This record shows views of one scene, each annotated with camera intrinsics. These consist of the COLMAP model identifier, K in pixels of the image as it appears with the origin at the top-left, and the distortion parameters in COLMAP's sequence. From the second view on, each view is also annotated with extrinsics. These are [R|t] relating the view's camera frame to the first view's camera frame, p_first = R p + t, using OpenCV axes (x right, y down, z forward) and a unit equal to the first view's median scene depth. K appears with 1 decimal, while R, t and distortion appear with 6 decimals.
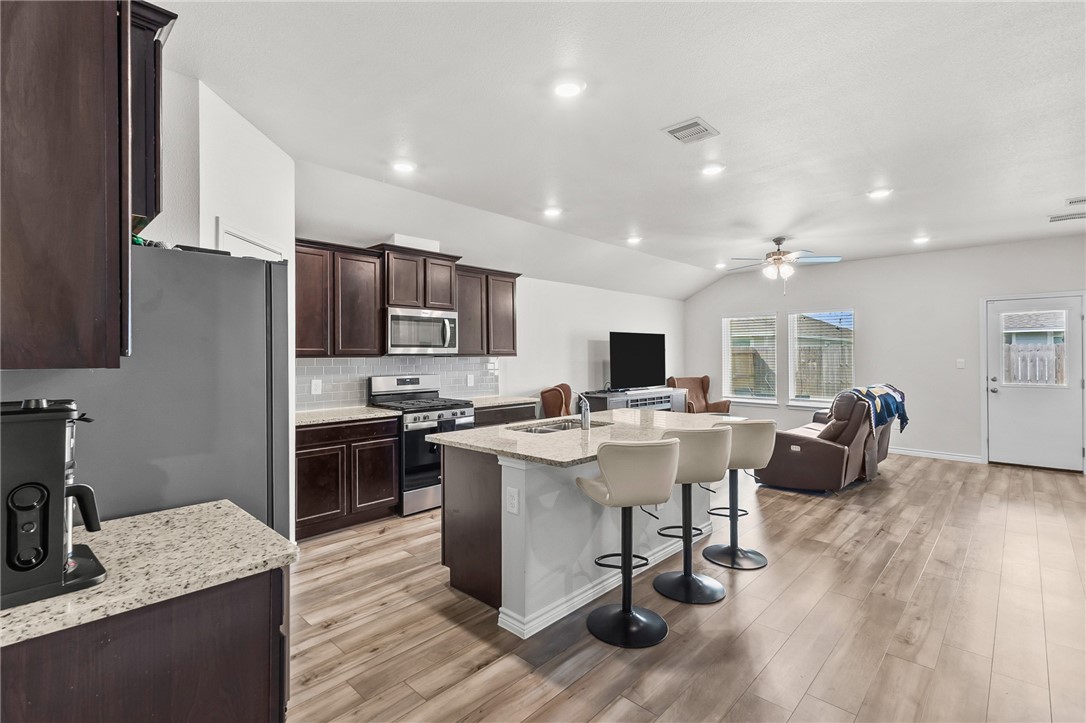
lens RADIAL K [[502.9, 0, 556.0], [0, 502.9, 360.9], [0, 0, 1]] dist [0.020040, -0.000095]
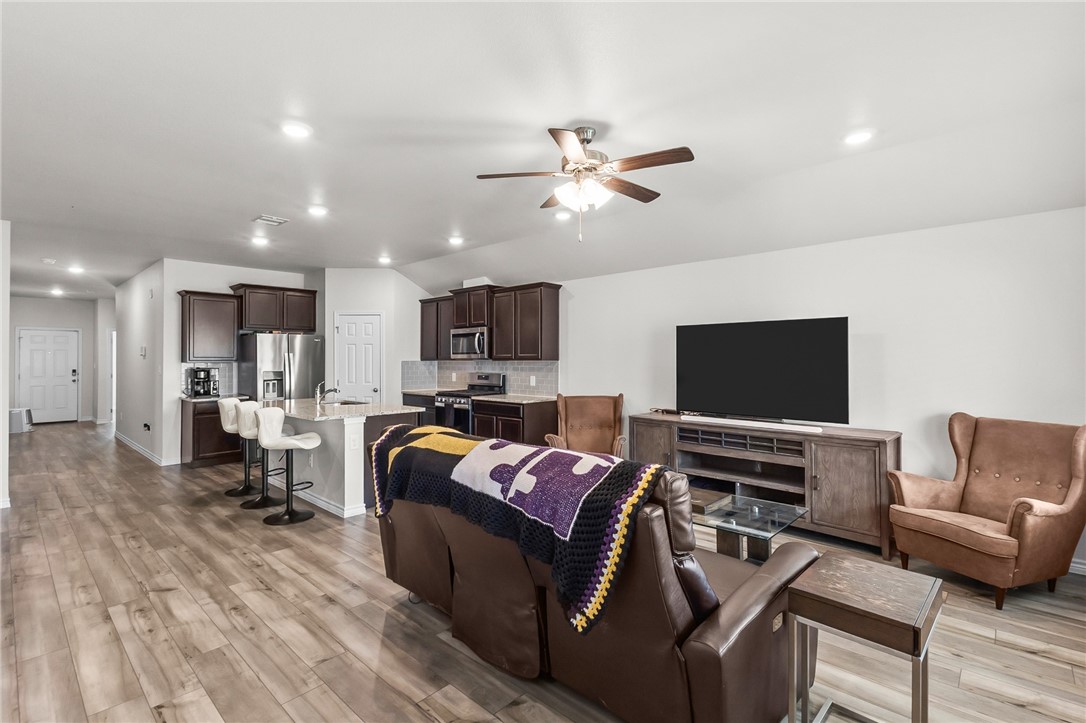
lens RADIAL K [[502.9, 0, 556.0], [0, 502.9, 360.9], [0, 0, 1]] dist [0.020040, -0.000095]
pose [[0.007871, 0.009324, -0.999926, 0.903686], [-0.007797, 0.999927, 0.009263, -0.017438], [0.999939, 0.007723, 0.007943, 0.940992]]
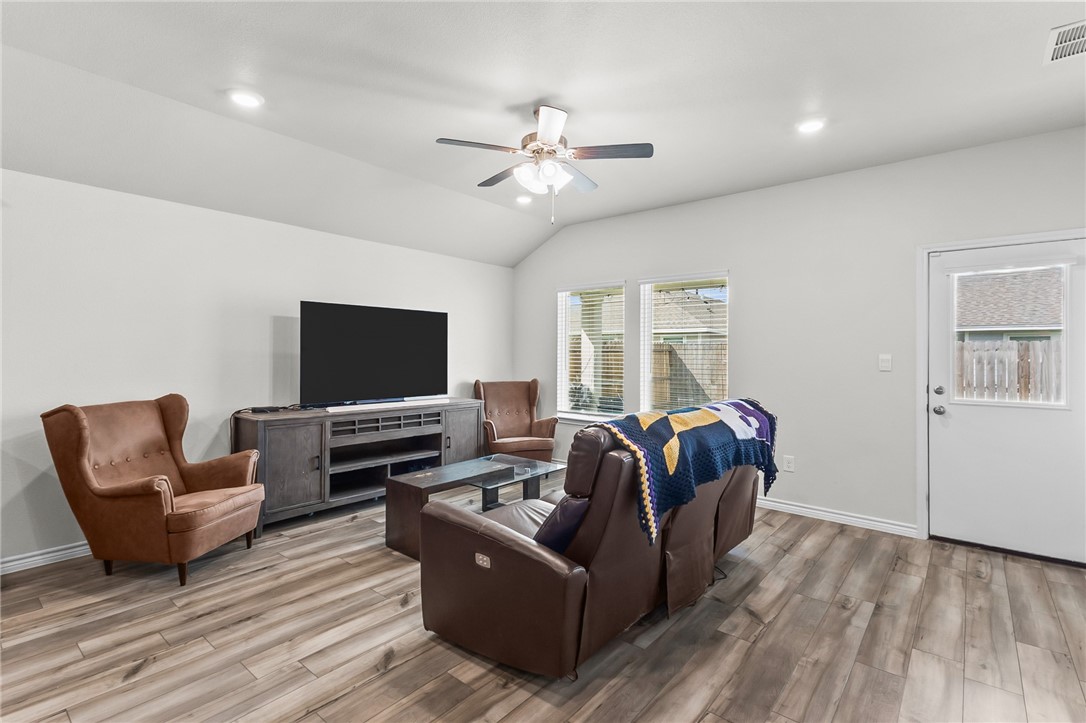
lens RADIAL K [[538.7, 0, 543.0], [0, 538.7, 361.5], [0, 0, 1]] dist [0.027680, -0.000307]
pose [[0.997231, 0.009566, 0.073743, 0.372468], [-0.009630, 0.999954, 0.000511, 0.007581], [-0.073735, -0.001220, 0.997277, 0.424614]]
